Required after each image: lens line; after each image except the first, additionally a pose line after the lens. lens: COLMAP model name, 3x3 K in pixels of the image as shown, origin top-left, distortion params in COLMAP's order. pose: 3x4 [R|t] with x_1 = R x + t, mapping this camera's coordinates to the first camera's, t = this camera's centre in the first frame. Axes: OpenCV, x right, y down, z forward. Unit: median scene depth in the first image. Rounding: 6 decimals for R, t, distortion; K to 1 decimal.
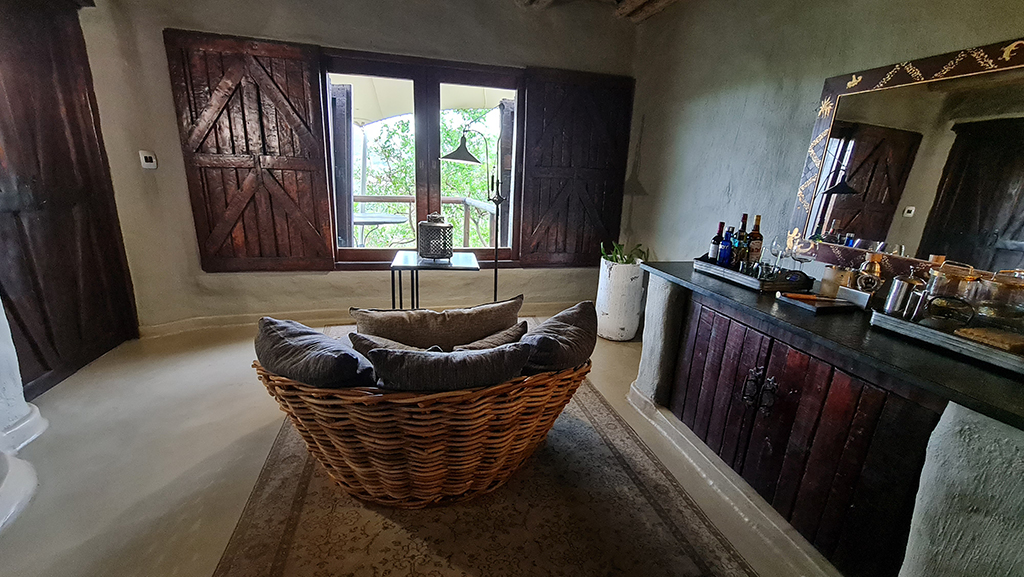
lens RADIAL K [[416.4, 0, 513.2], [0, 416.4, 289.7], [0, 0, 1]] dist [-0.005434, 0.000243]
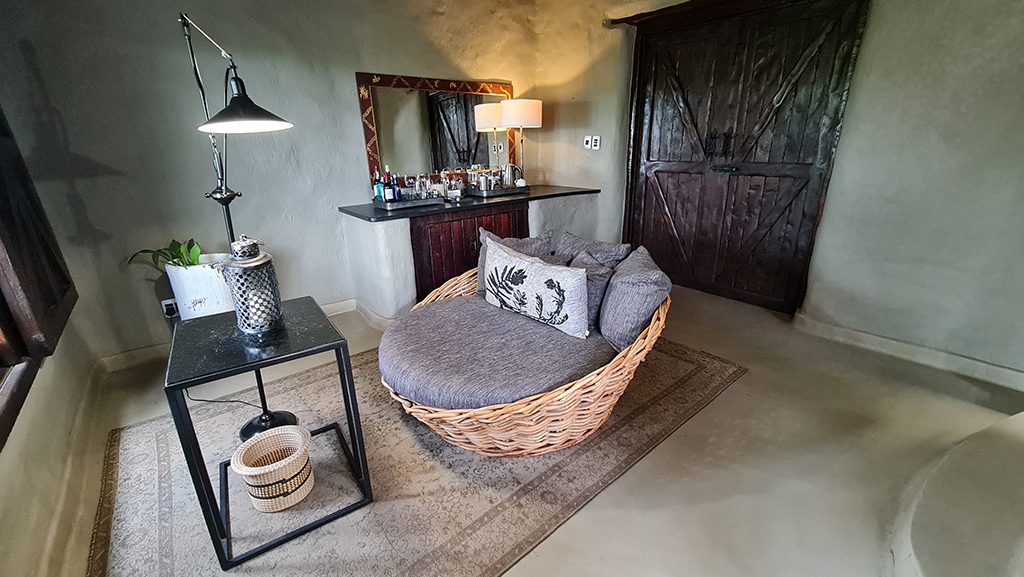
lens RADIAL K [[416.4, 0, 512.2], [0, 416.4, 285.3], [0, 0, 1]] dist [-0.005434, 0.000243]
pose [[-0.435343, -0.323397, 0.840173, -0.710419], [0.244058, 0.855908, 0.455914, -0.266746], [-0.866552, 0.403530, -0.293686, 0.863810]]
